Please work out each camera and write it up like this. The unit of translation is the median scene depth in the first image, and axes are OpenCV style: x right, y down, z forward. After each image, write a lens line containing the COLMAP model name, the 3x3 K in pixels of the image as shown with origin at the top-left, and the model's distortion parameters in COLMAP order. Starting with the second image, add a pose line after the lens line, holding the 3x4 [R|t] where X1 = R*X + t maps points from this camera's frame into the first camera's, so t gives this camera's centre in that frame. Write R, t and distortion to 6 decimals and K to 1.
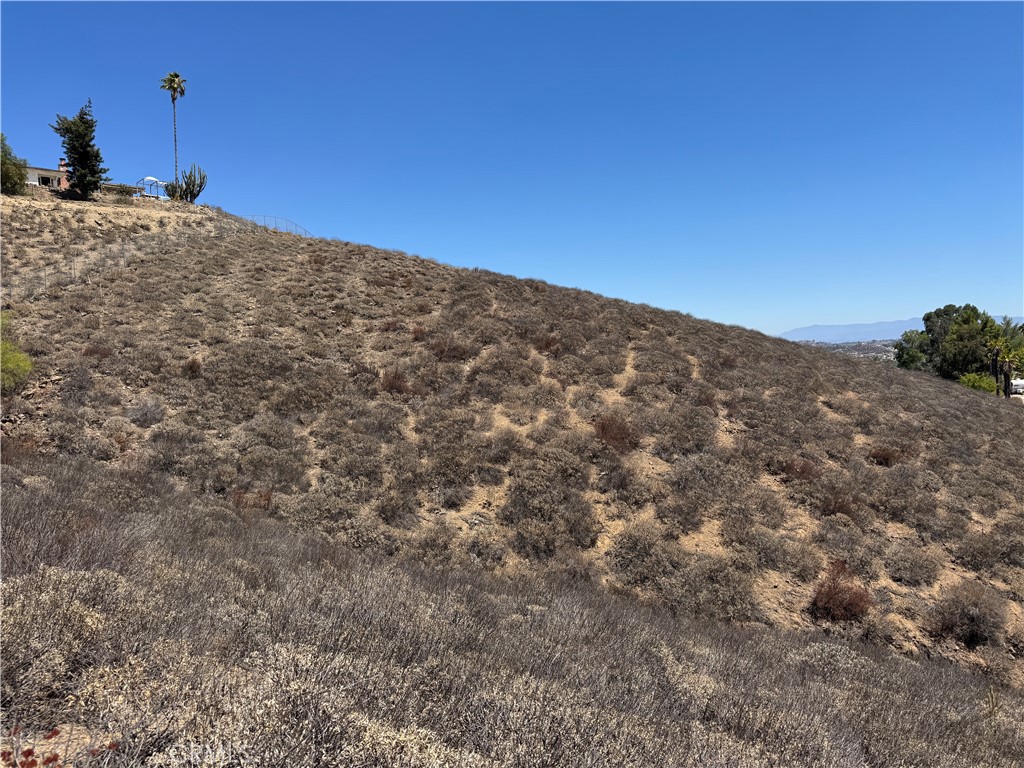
lens RADIAL K [[718.4, 0, 512.0], [0, 718.4, 384.0], [0, 0, 1]] dist [-0.006973, -0.006198]
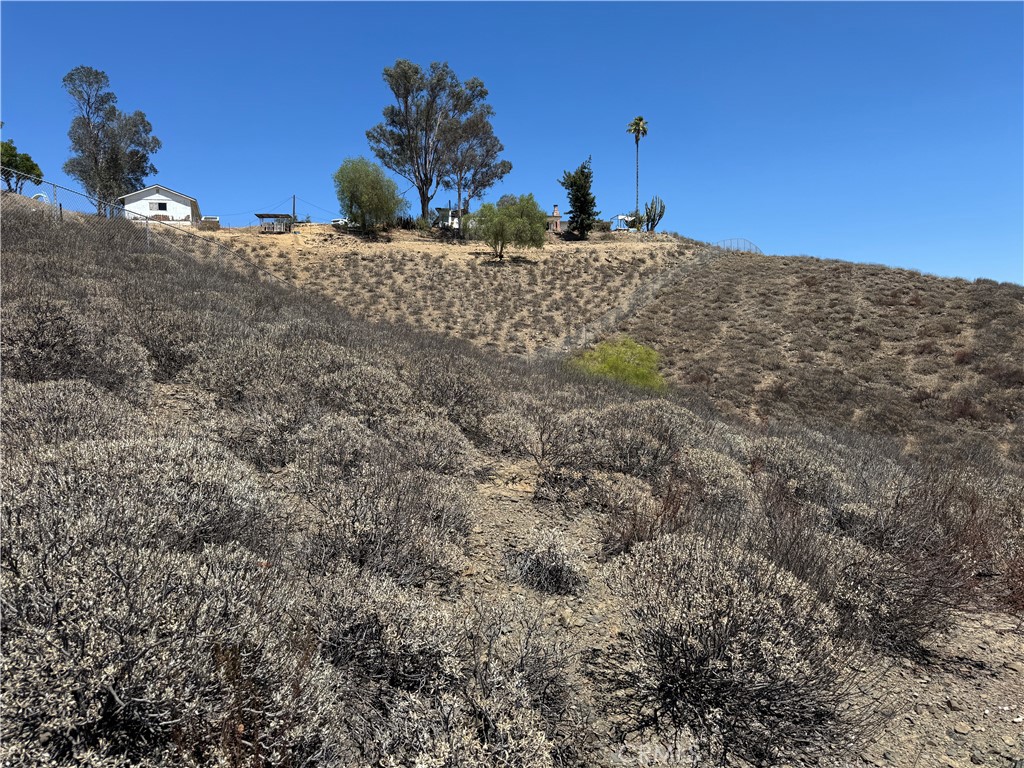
lens RADIAL K [[718.4, 0, 512.0], [0, 718.4, 384.0], [0, 0, 1]] dist [-0.006973, -0.006198]
pose [[0.853191, 0.013710, -0.521418, -0.078655], [-0.020018, 0.999779, -0.006467, -0.007073], [0.521214, 0.015956, 0.853277, -0.092900]]
